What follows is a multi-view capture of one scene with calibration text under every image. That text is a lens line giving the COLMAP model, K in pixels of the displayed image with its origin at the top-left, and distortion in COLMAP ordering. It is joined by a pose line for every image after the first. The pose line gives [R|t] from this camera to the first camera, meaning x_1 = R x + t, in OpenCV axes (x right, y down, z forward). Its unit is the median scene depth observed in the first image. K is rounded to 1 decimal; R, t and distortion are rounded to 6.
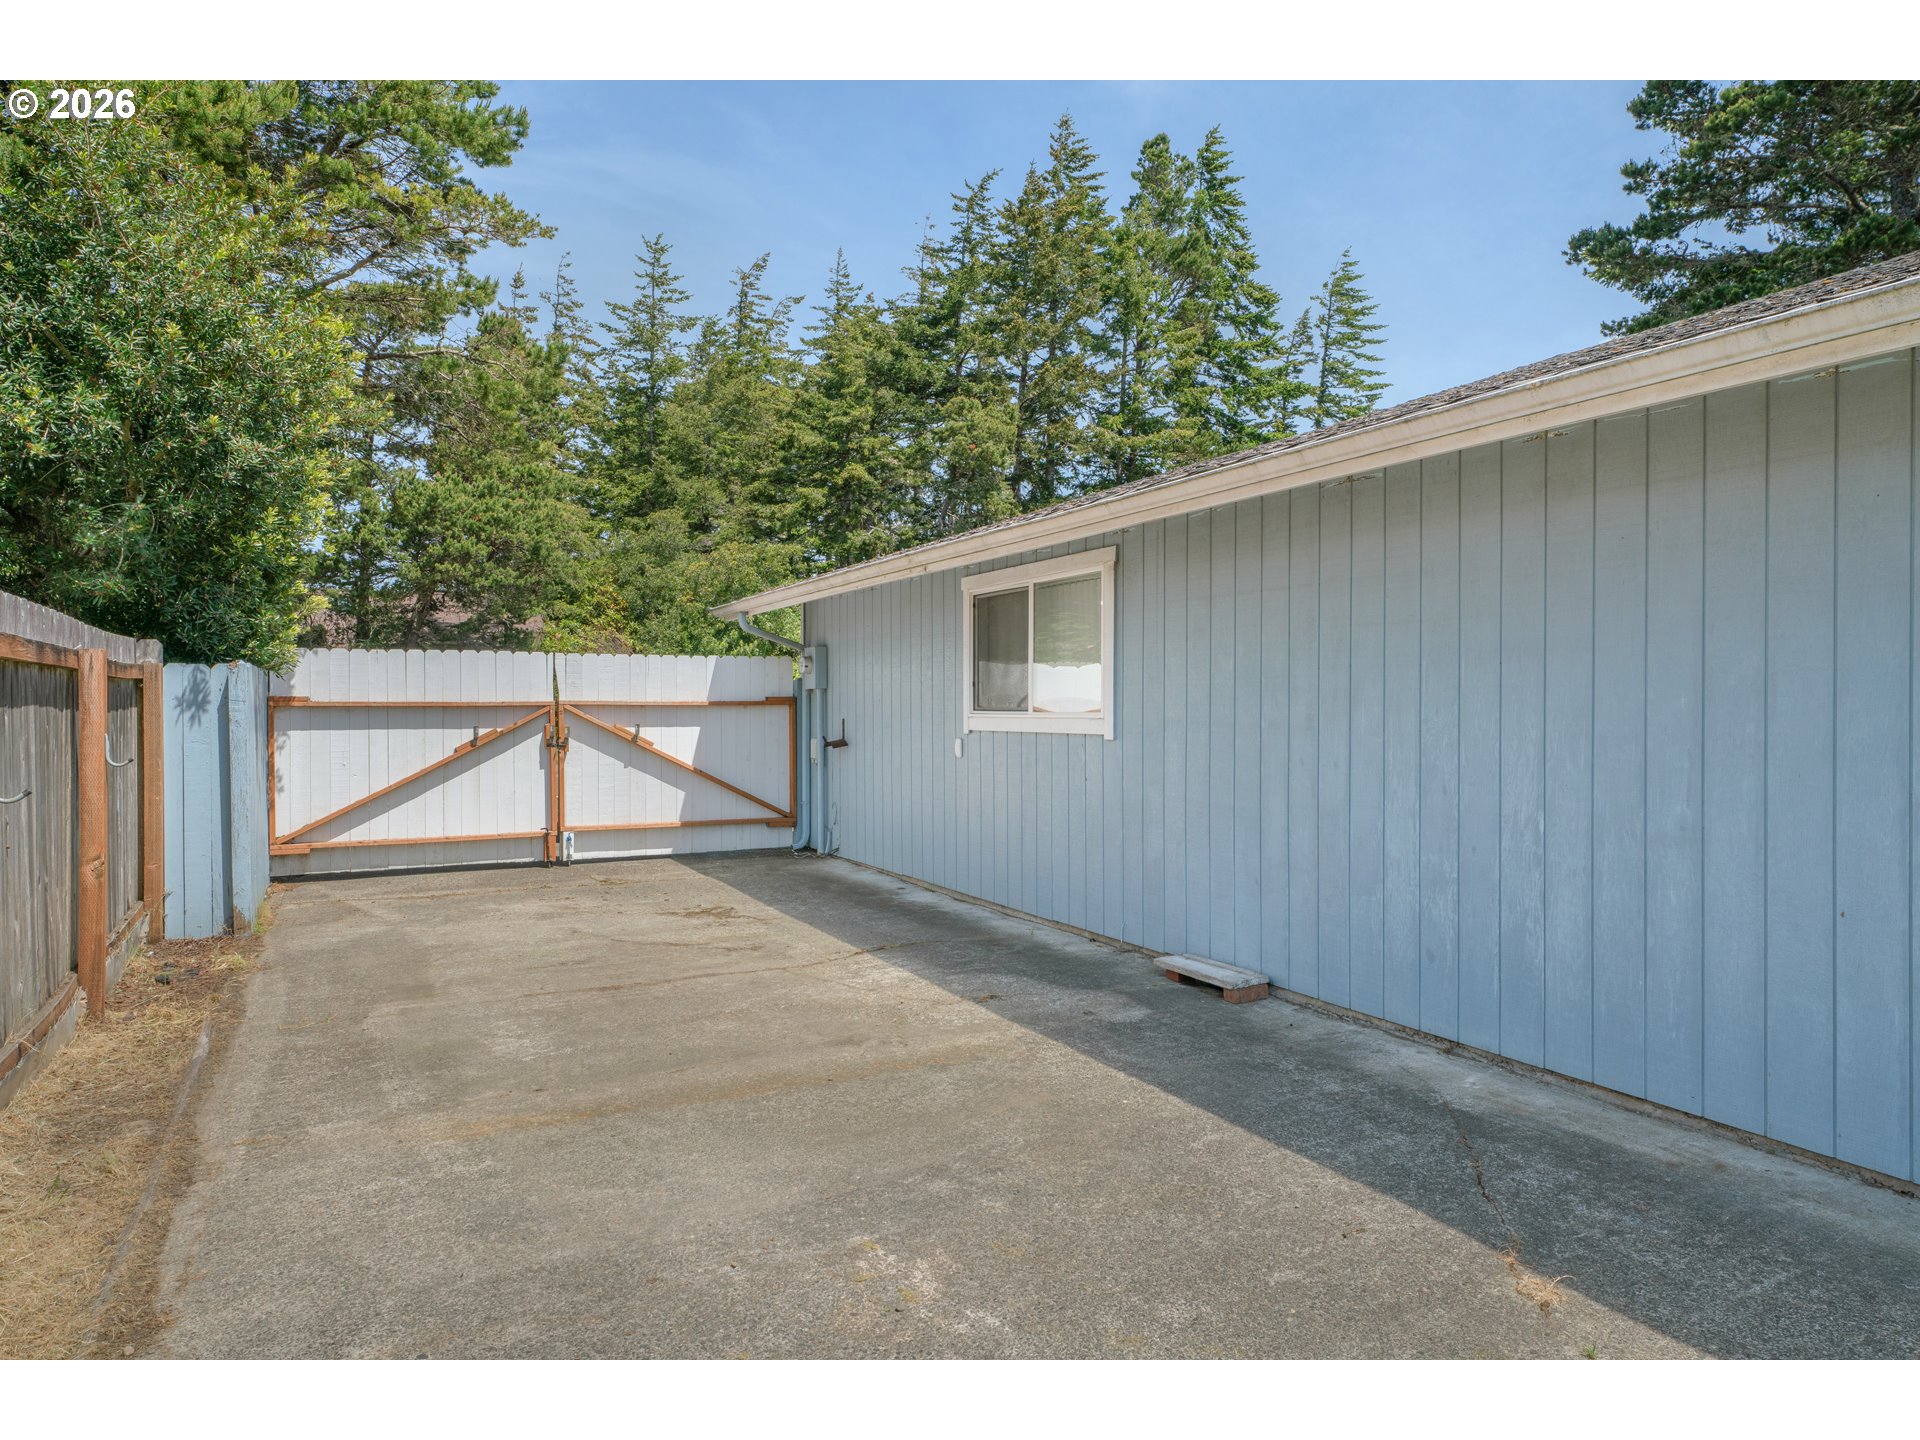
lens RADIAL K [[1256.5, 0, 964.2], [0, 1256.5, 707.1], [0, 0, 1]] dist [0.025106, -0.004137]
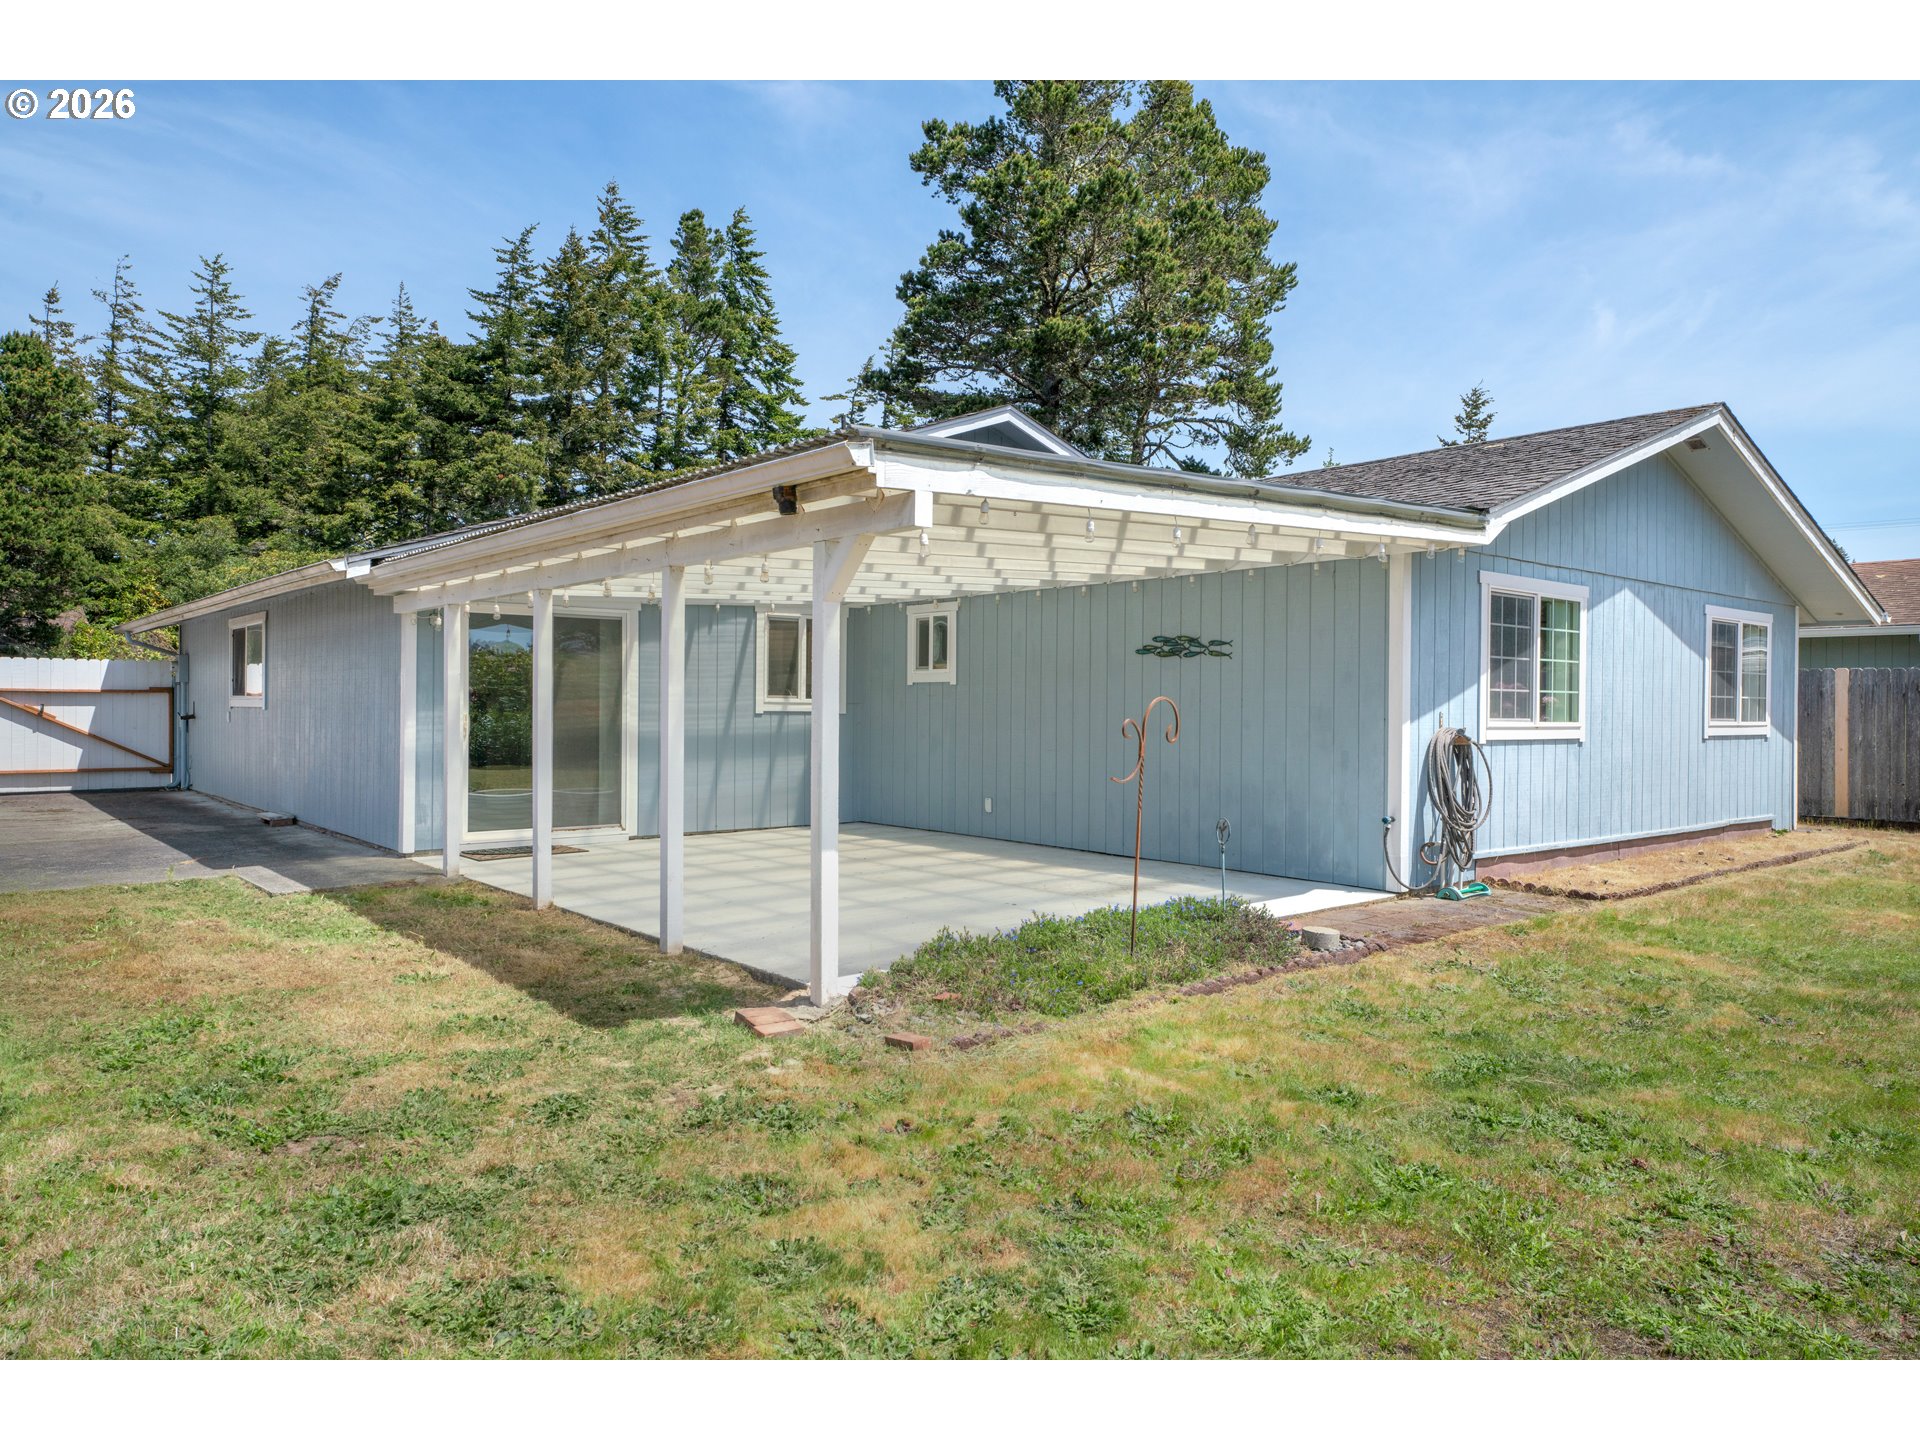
lens RADIAL K [[1267.7, 0, 942.7], [0, 1267.7, 727.8], [0, 0, 1]] dist [0.025684, 0.005108]
pose [[0.975911, 0.007302, 0.218048, 0.129505], [-0.011175, 0.999801, 0.016535, 0.001360], [-0.217884, -0.018573, 0.975798, -0.208667]]
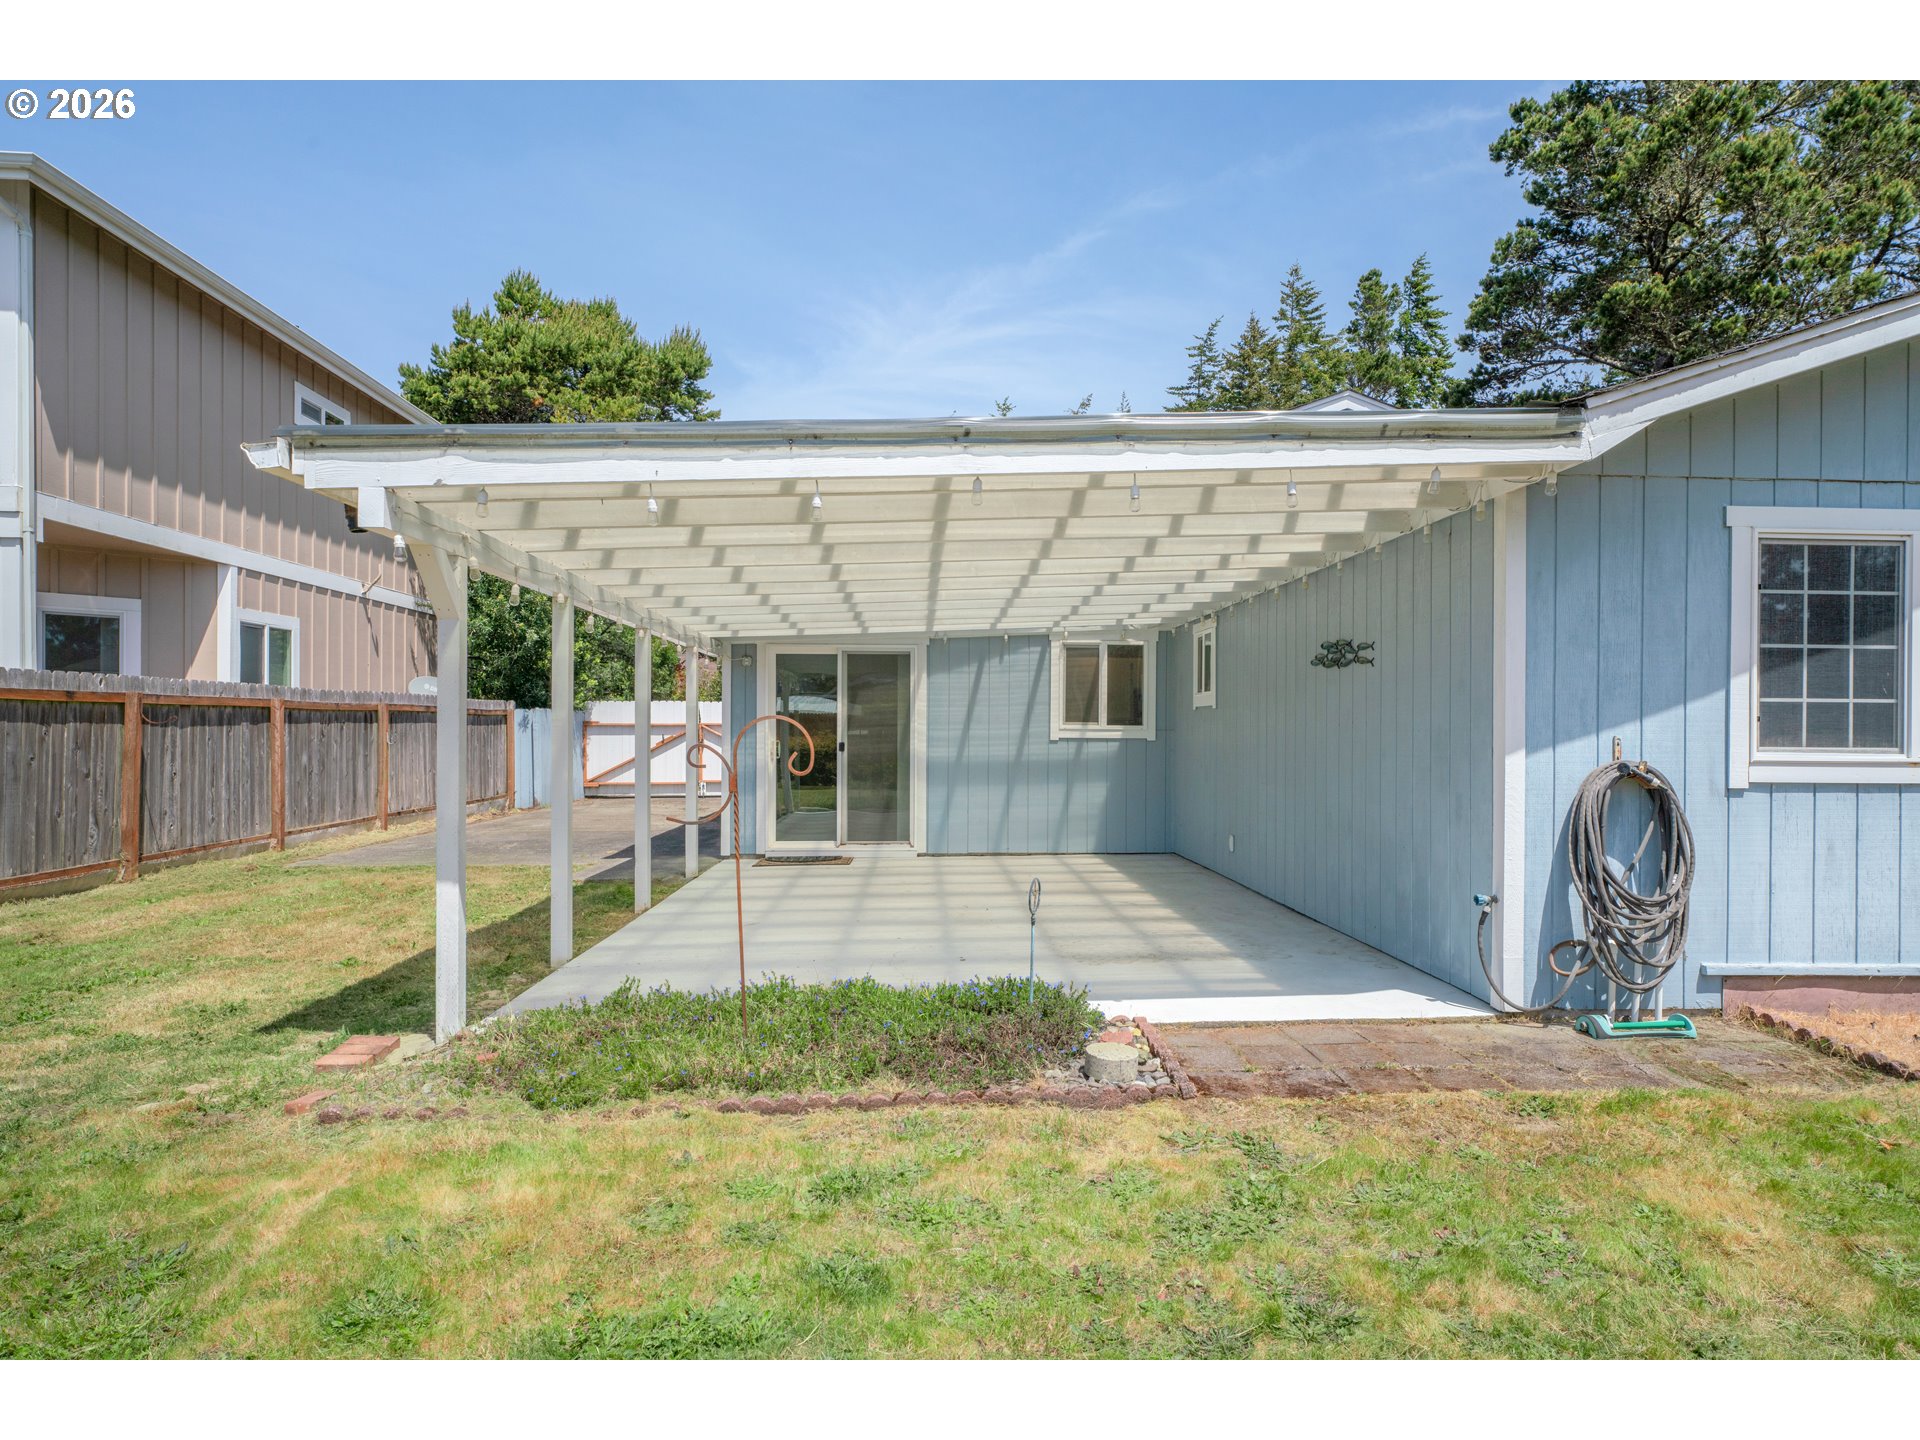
lens RADIAL K [[1084.9, 0, 974.8], [0, 1084.9, 757.7], [0, 0, 1]] dist [0.004782, 0.001364]
pose [[0.913959, 0.016401, -0.405476, 0.247089], [-0.006383, 0.999640, 0.026046, 0.000884], [0.405757, -0.021216, 0.913735, -0.149339]]
